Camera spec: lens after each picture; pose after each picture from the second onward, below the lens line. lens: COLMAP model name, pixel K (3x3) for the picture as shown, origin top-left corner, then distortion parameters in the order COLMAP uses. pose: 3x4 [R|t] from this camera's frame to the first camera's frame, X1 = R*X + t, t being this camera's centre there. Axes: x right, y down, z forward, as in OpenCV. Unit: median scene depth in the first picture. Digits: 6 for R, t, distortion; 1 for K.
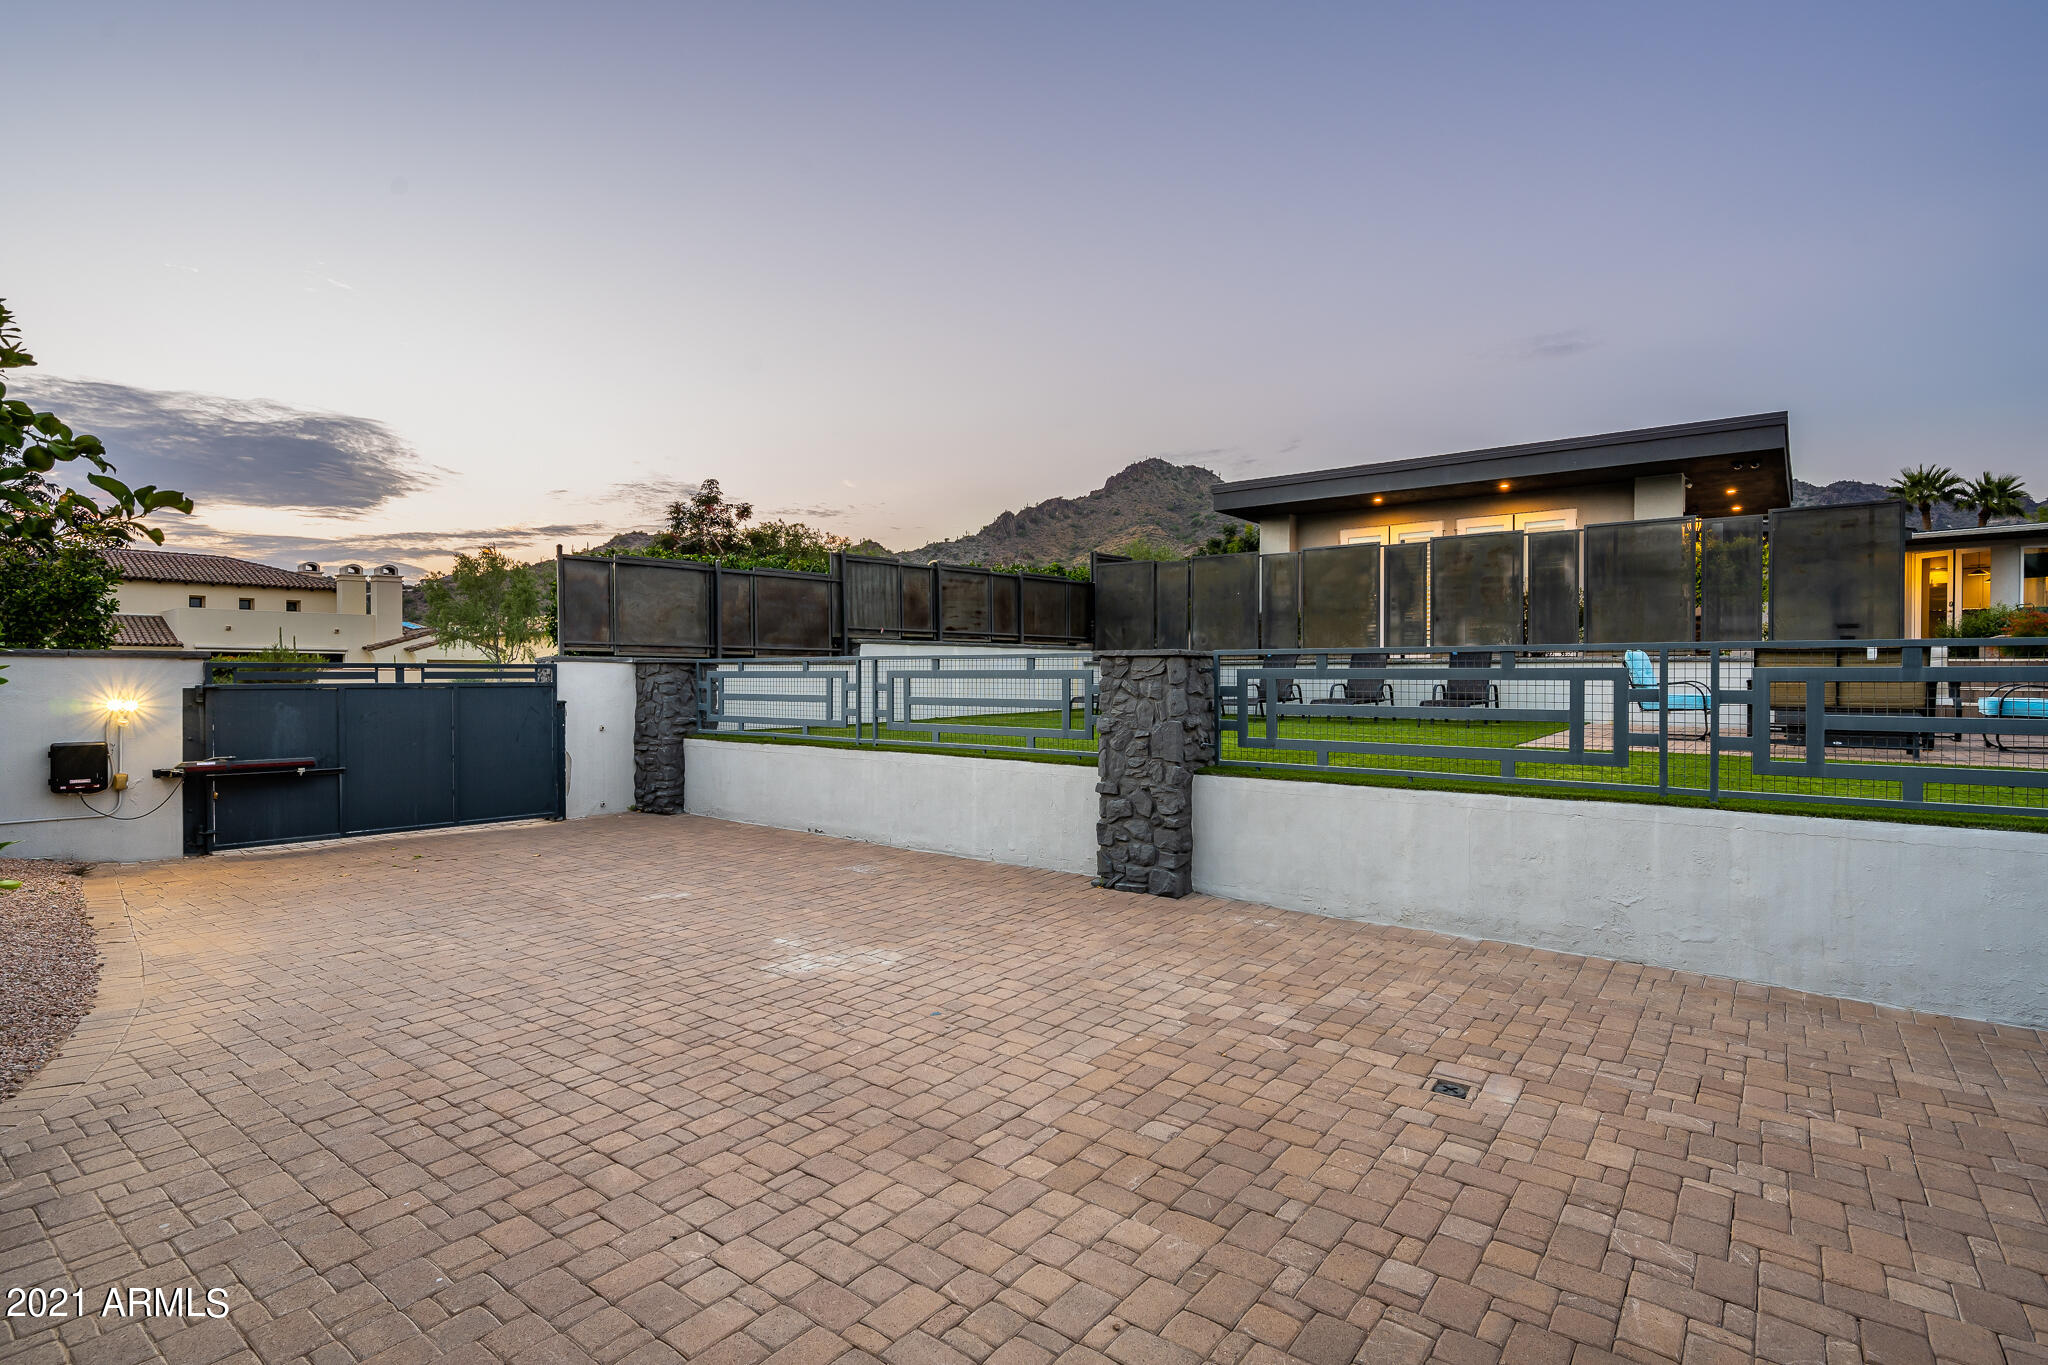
lens RADIAL K [[1006.7, 0, 1021.2], [0, 1006.7, 681.9], [0, 0, 1]] dist [0.001012, 0.000039]
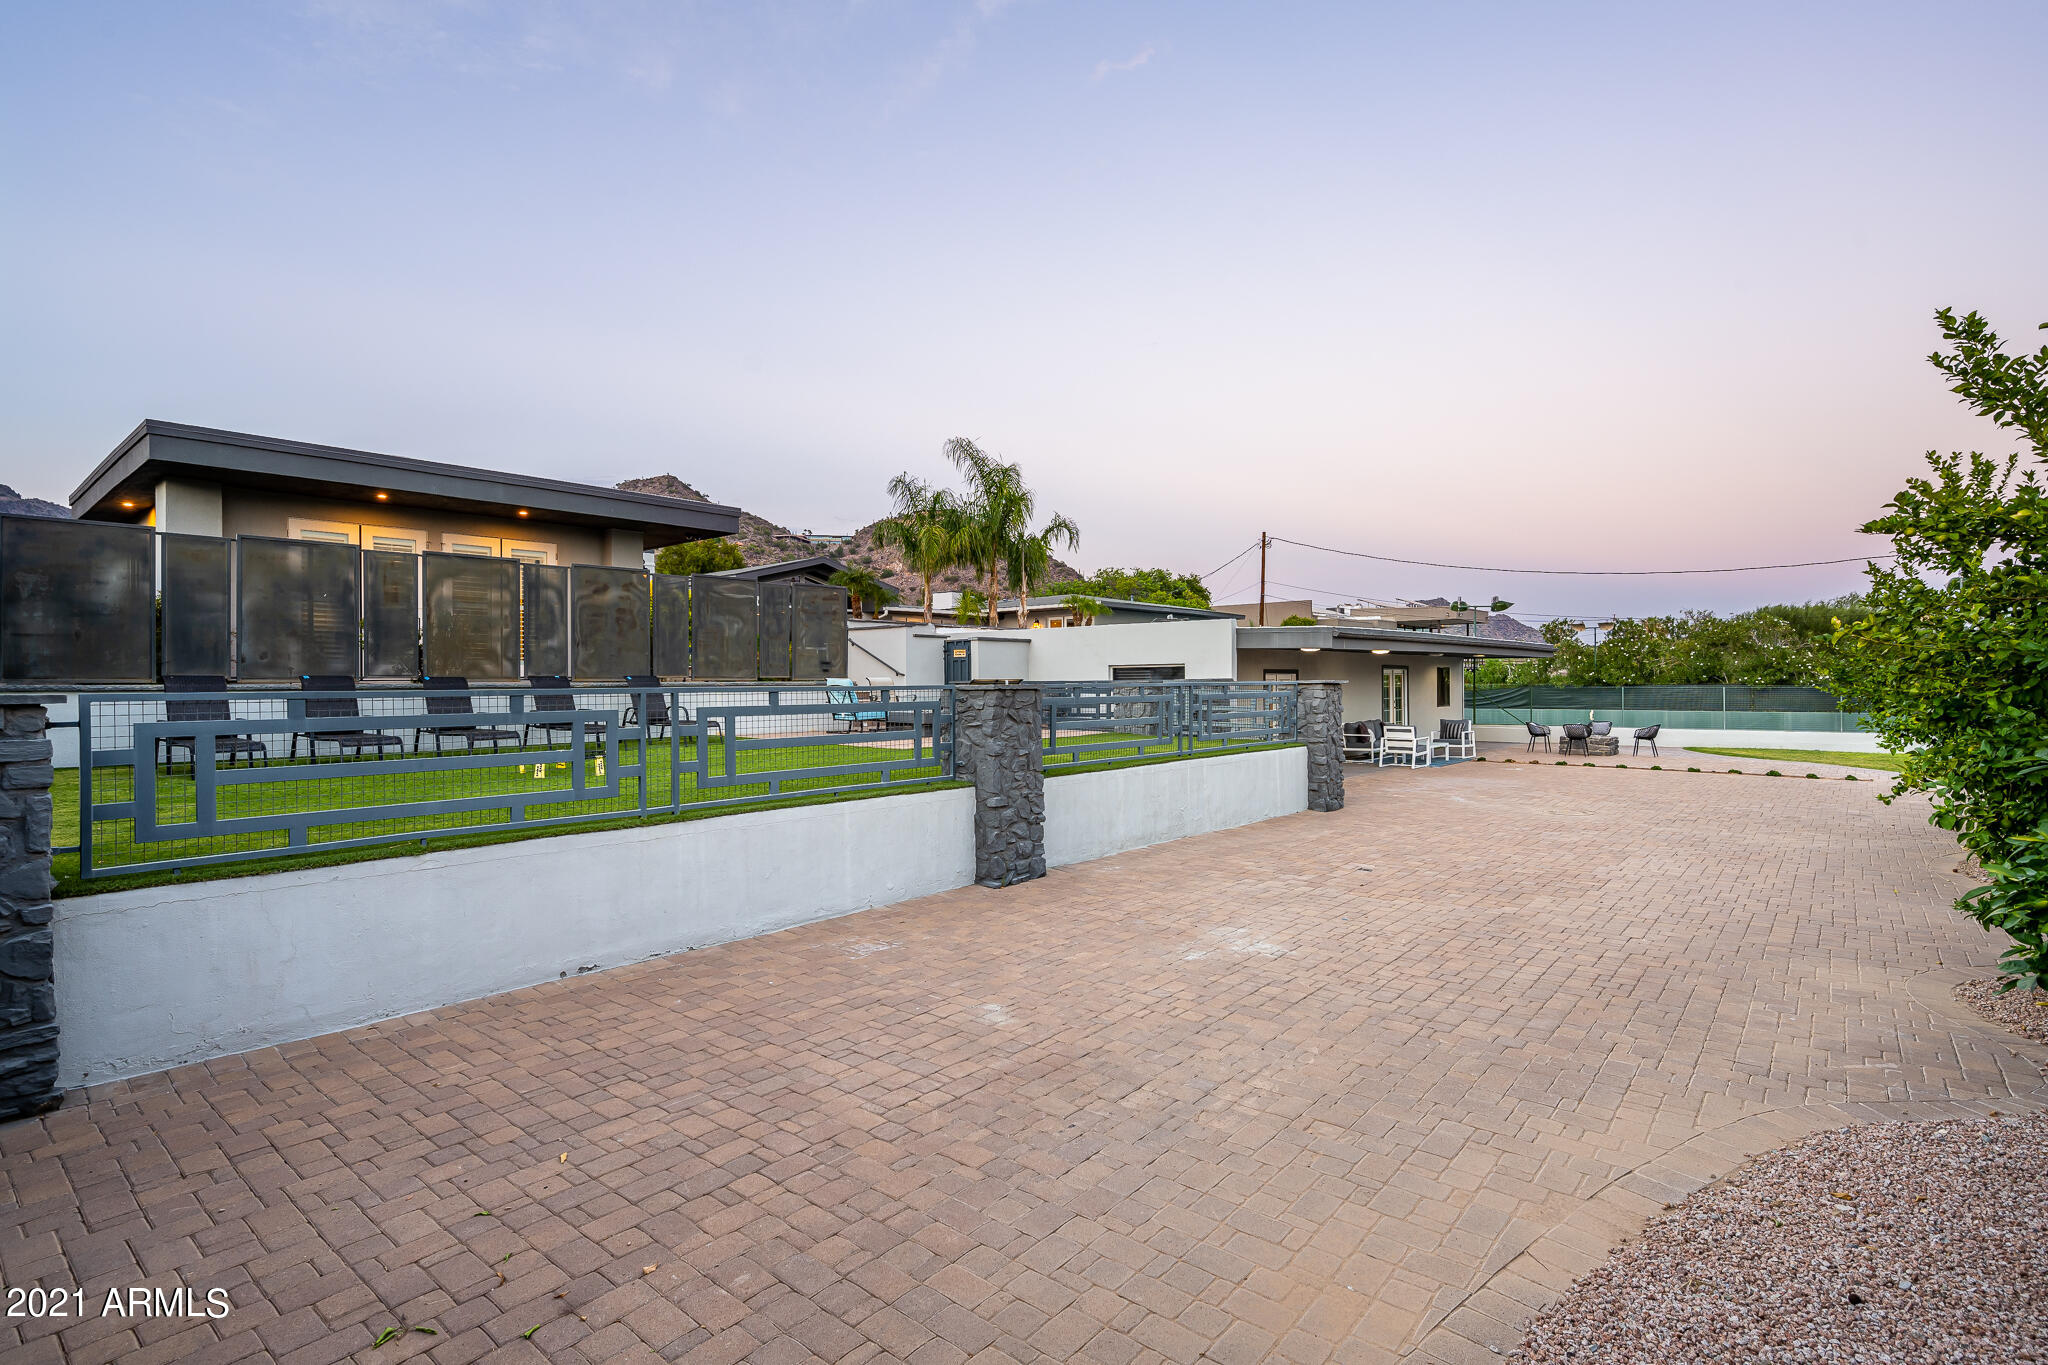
lens RADIAL K [[1006.7, 0, 1033.0], [0, 1006.7, 681.2], [0, 0, 1]] dist [0.001012, 0.000039]
pose [[0.011575, 0.000783, 0.999933, -1.128051], [0.011069, 0.999938, -0.000911, -0.034426], [-0.999872, 0.011079, 0.011565, 0.984231]]
